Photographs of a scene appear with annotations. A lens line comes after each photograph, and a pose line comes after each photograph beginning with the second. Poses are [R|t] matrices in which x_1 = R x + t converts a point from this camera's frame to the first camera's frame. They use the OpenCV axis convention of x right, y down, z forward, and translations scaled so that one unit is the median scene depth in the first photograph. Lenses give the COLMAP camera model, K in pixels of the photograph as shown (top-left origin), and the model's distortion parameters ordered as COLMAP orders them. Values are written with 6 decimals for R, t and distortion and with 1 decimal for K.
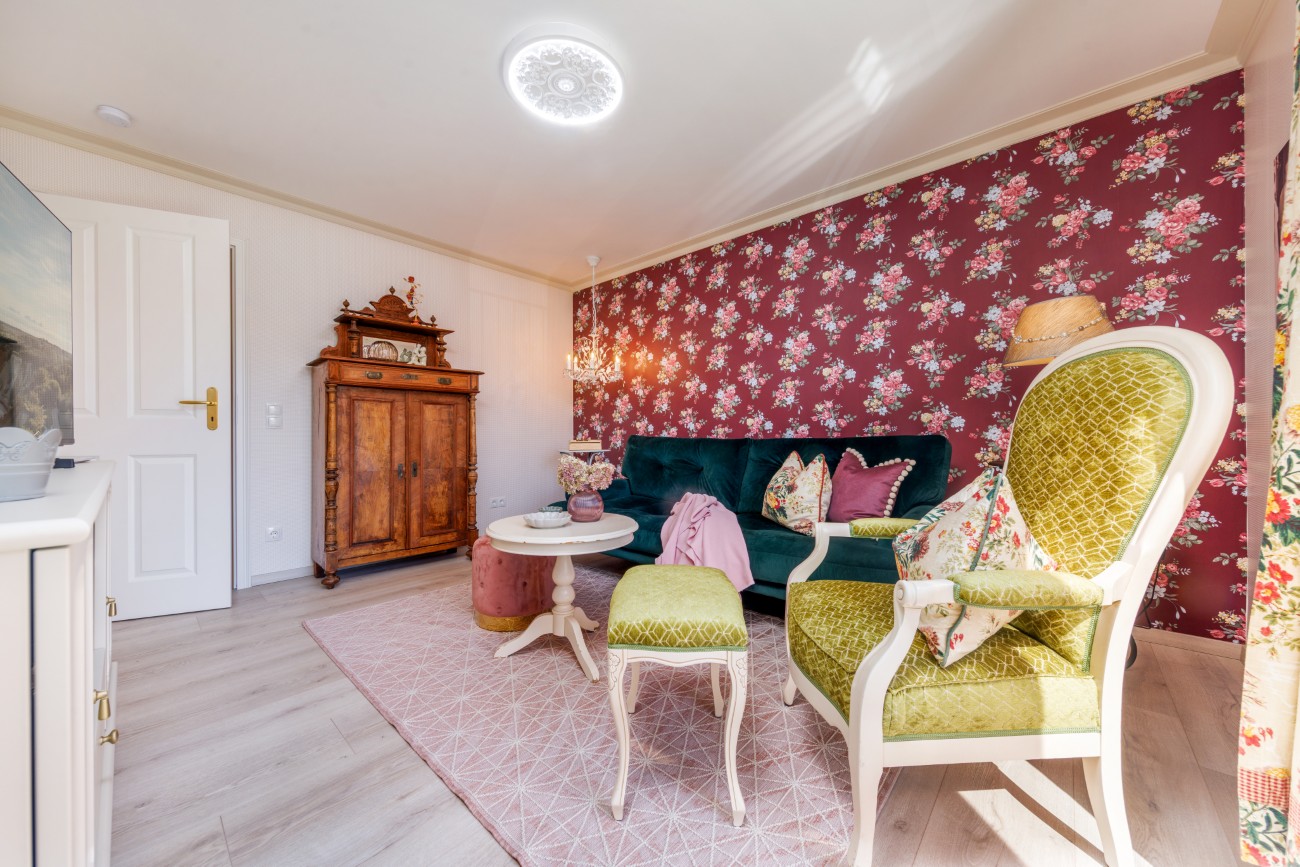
lens RADIAL K [[494.2, 0, 655.4], [0, 494.2, 437.6], [0, 0, 1]] dist [0.002288, 0.000049]
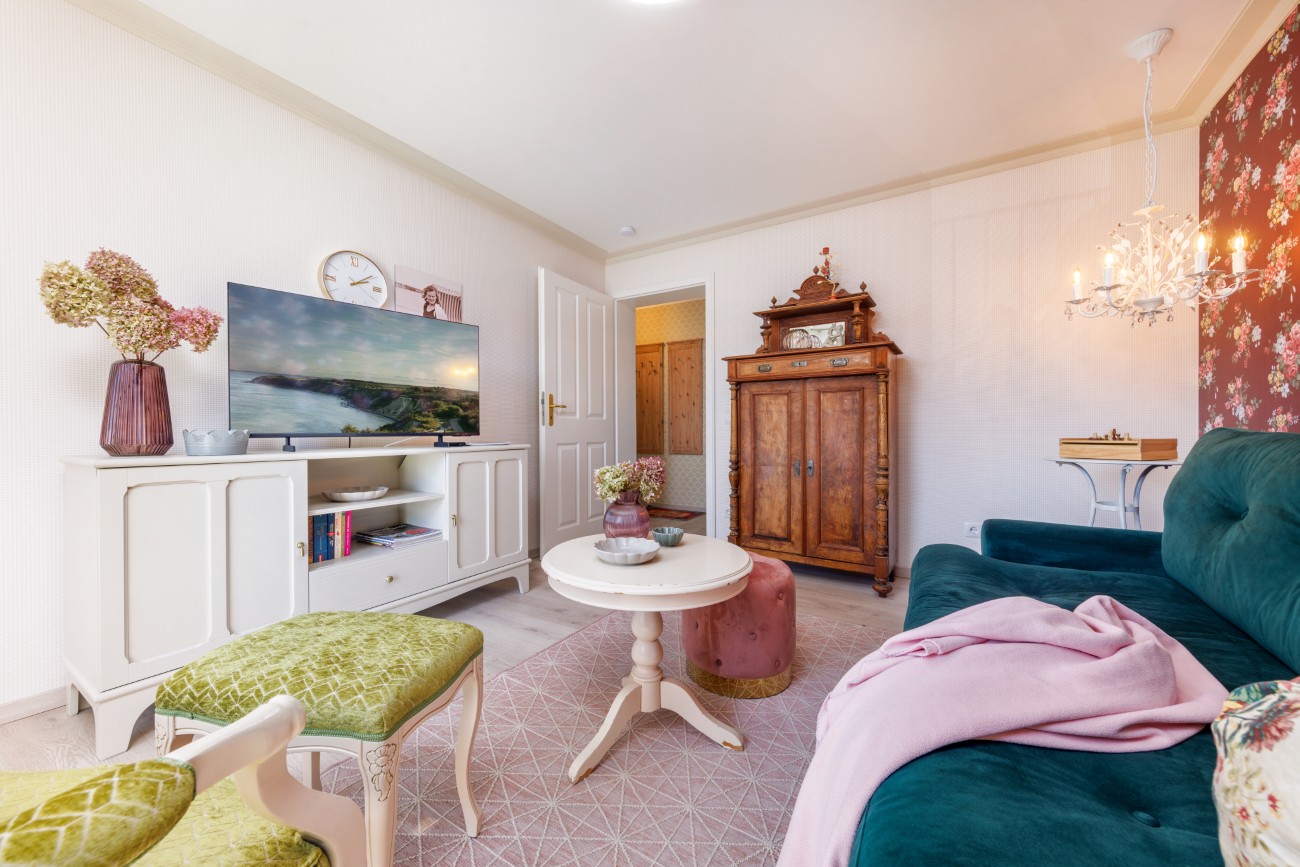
lens RADIAL K [[494.2, 0, 655.3], [0, 494.2, 432.0], [0, 0, 1]] dist [0.002288, 0.000049]
pose [[0.112825, 0.007980, -0.993583, 0.350638], [0.001060, 0.999966, 0.008152, -0.007041], [0.993614, -0.001972, 0.112812, 0.613268]]
